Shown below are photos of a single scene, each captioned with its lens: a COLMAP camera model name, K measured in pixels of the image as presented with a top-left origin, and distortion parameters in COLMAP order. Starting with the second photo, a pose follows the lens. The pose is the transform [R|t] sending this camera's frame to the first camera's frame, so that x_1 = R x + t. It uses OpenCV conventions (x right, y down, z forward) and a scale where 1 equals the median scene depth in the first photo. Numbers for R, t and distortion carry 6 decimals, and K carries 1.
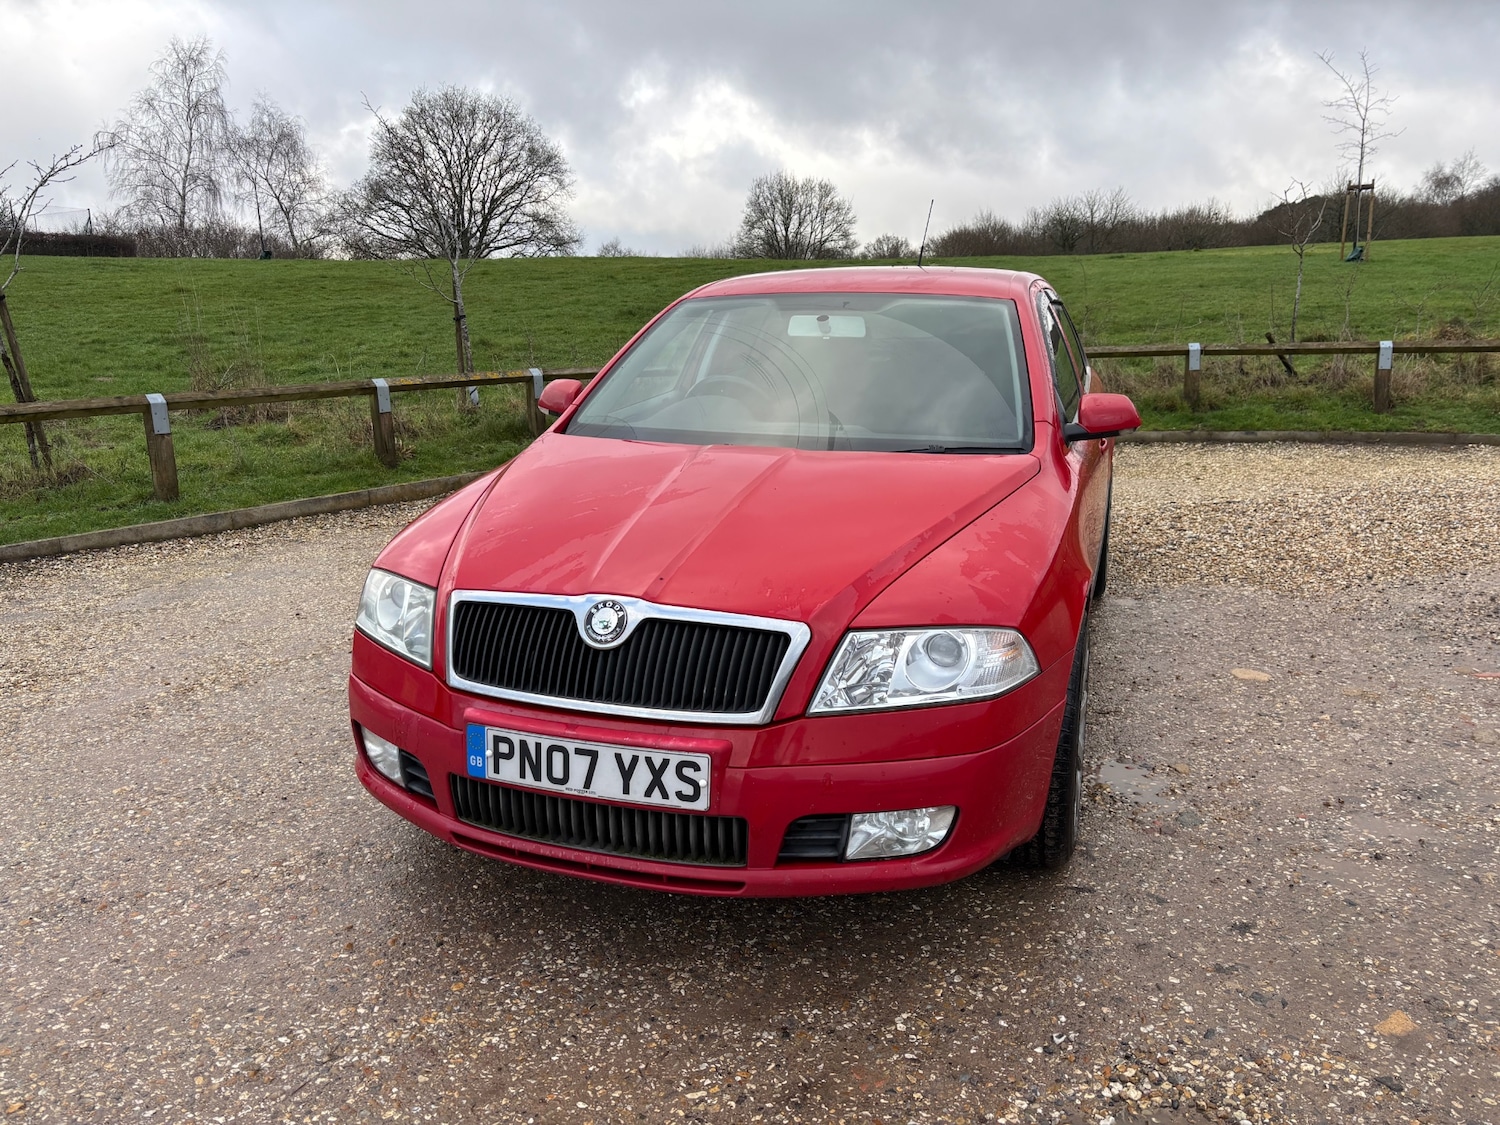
lens RADIAL K [[1147.6, 0, 743.9], [0, 1147.6, 556.4], [0, 0, 1]] dist [0.021651, 0.007716]
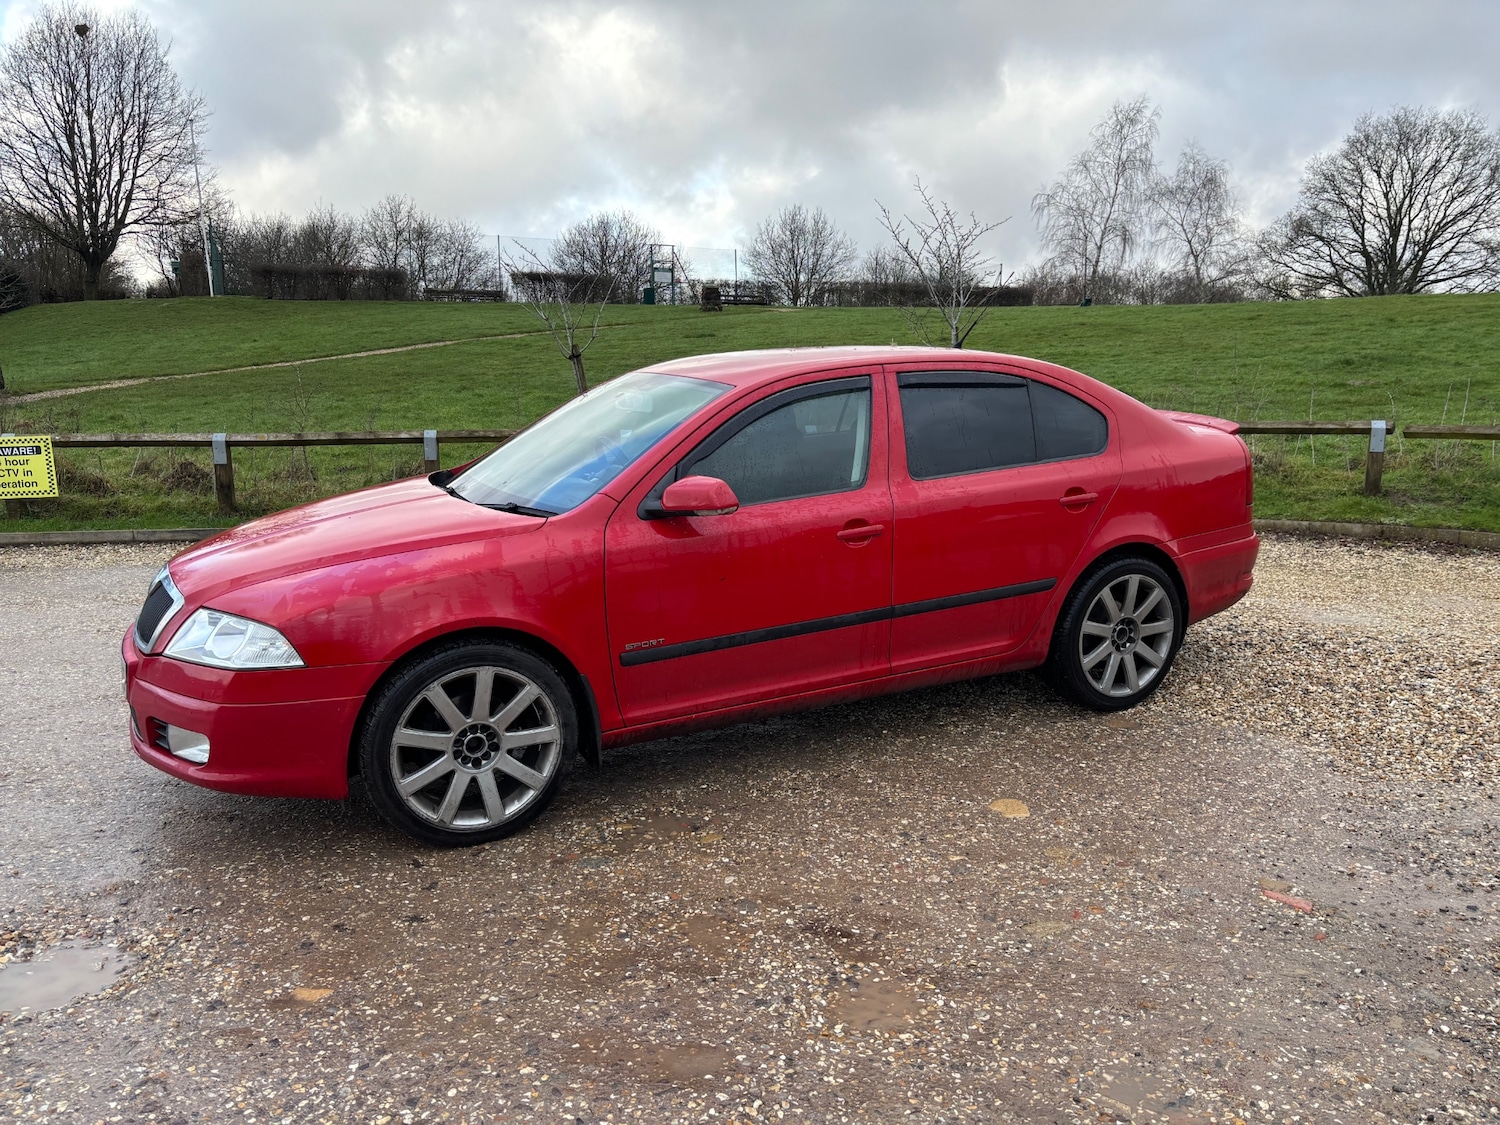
lens RADIAL K [[1138.9, 0, 750.0], [0, 1138.9, 562.5], [0, 0, 1]] dist [0.037882, -0.035258]
pose [[0.717301, 0.135643, -0.683433, 0.066785], [-0.152835, 0.987610, 0.035605, -0.006522], [0.679795, 0.078912, 0.729144, 0.015627]]
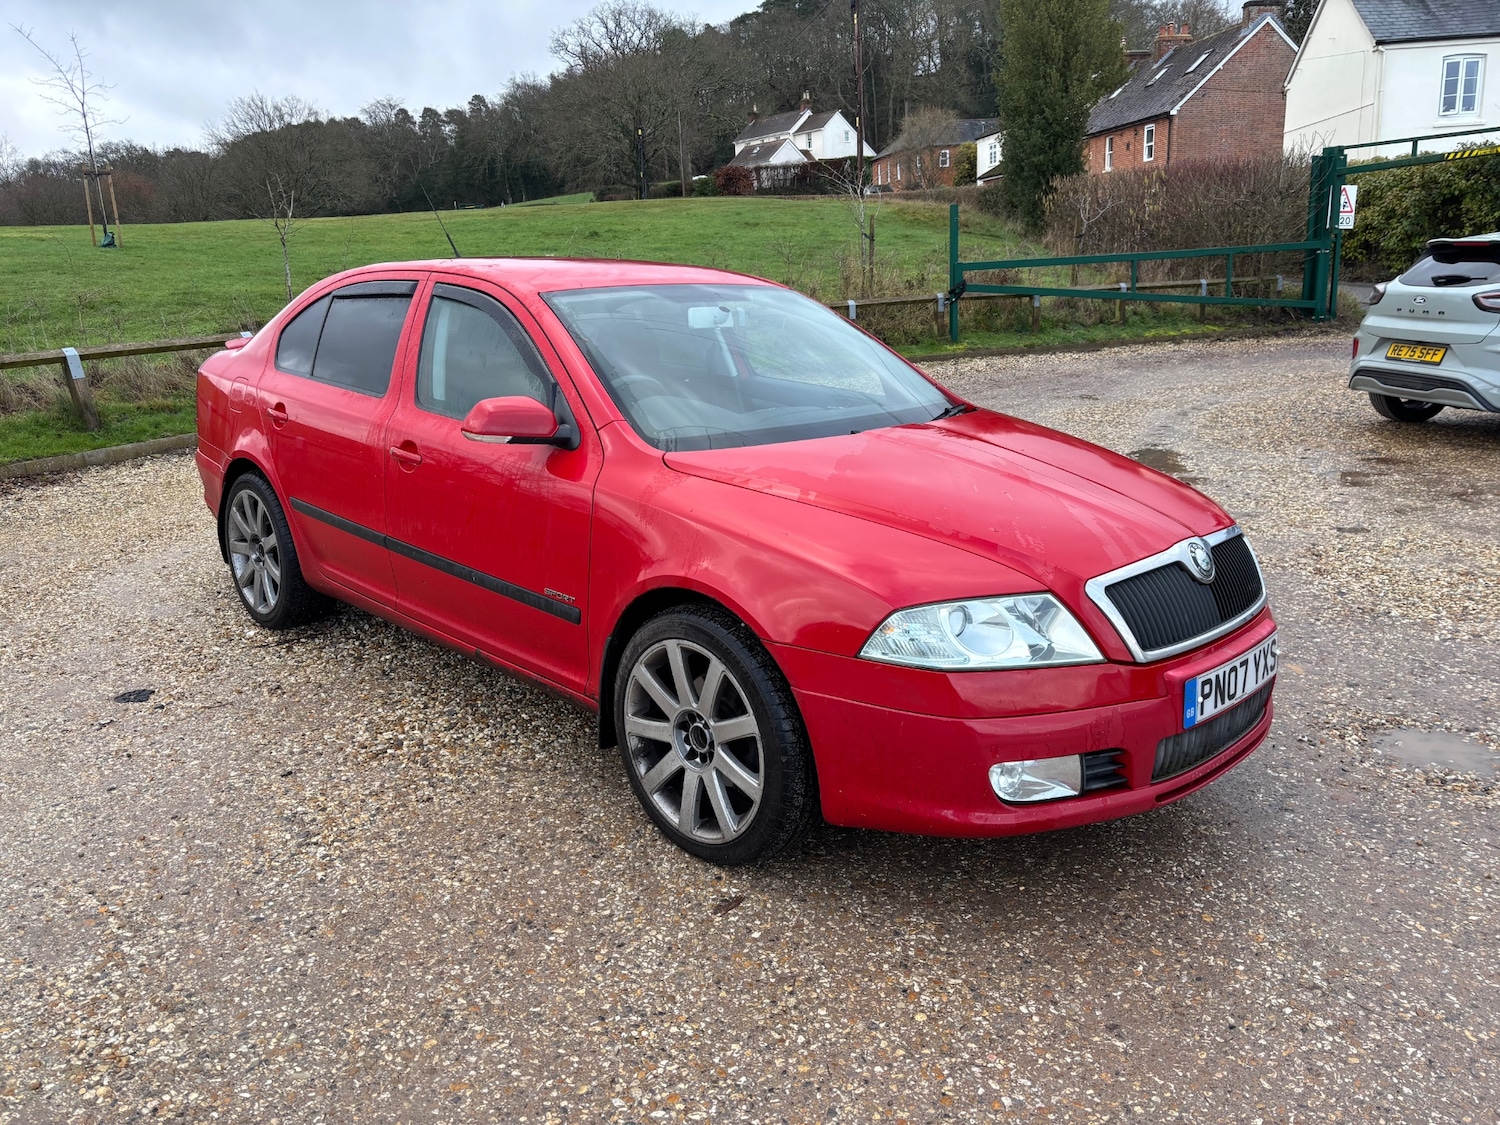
lens RADIAL K [[1126.5, 0, 753.3], [0, 1126.5, 556.8], [0, 0, 1]] dist [0.051939, -0.057142]
pose [[0.401717, -0.227857, 0.886964, -0.058414], [0.213314, 0.965191, 0.151341, -0.009617], [-0.890573, 0.128406, 0.436339, 0.038805]]
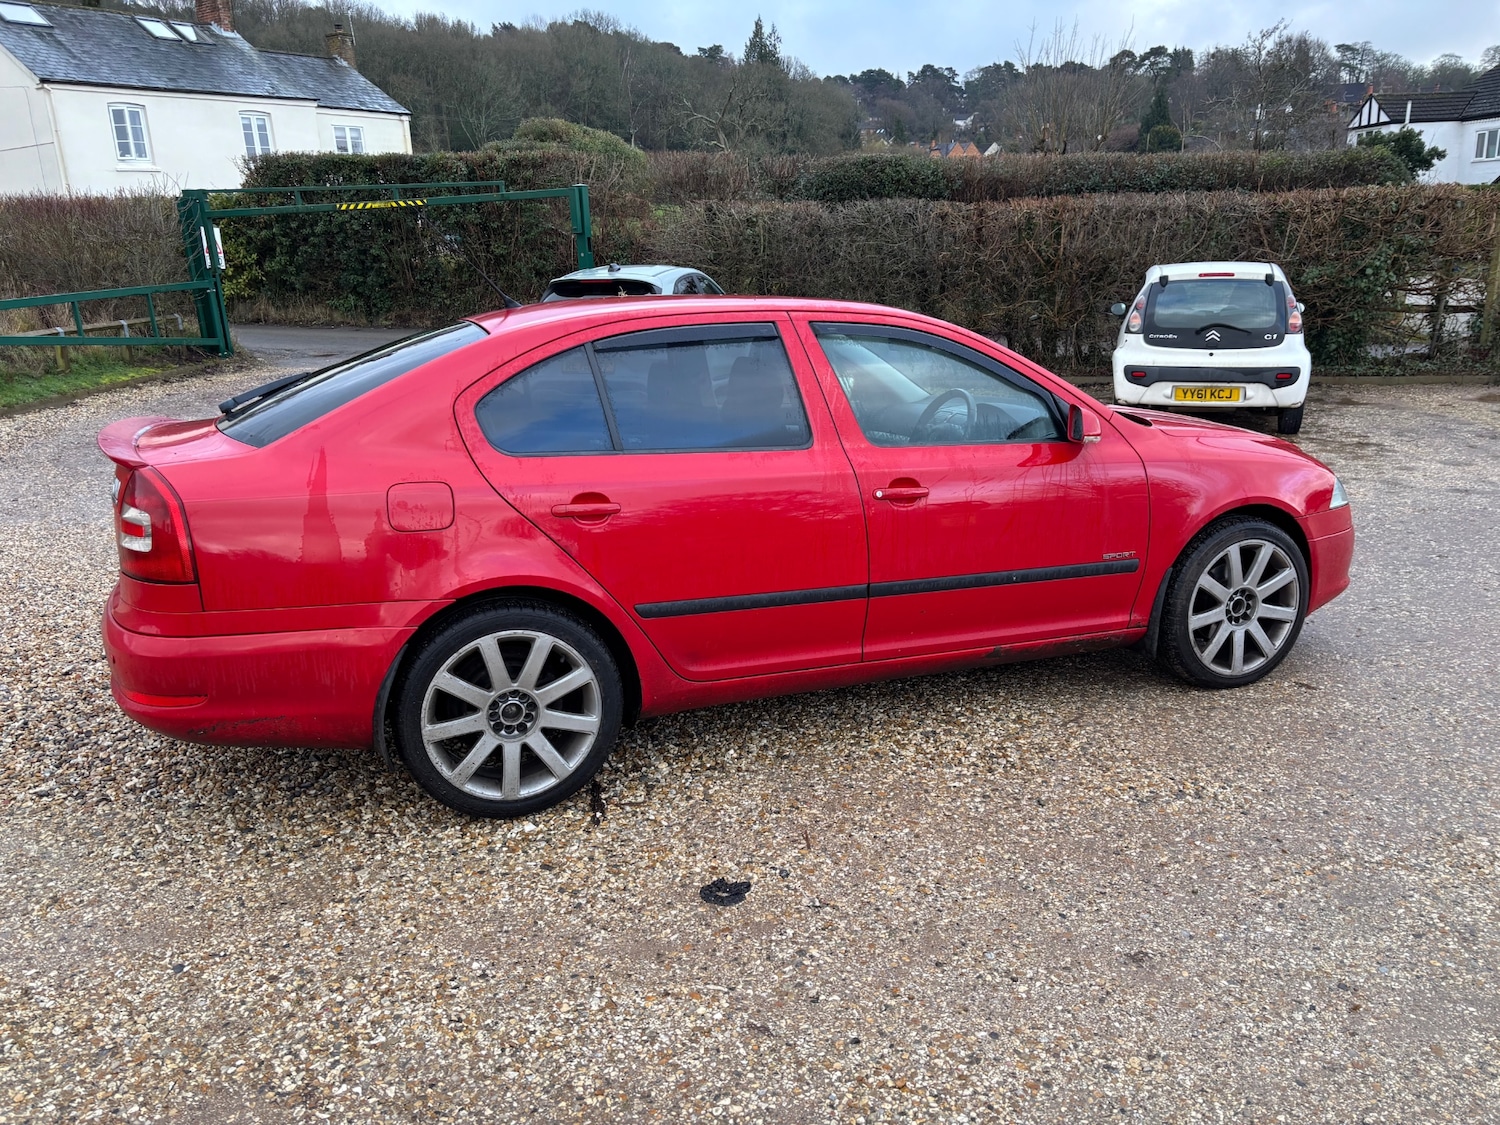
lens RADIAL K [[1121.4, 0, 772.6], [0, 1121.4, 562.1], [0, 0, 1]] dist [0.056414, -0.060874]
pose [[-0.668465, -0.160310, 0.726261, -0.049914], [0.197285, 0.903293, 0.380973, -0.031533], [-0.717100, 0.397948, -0.572193, 0.126032]]
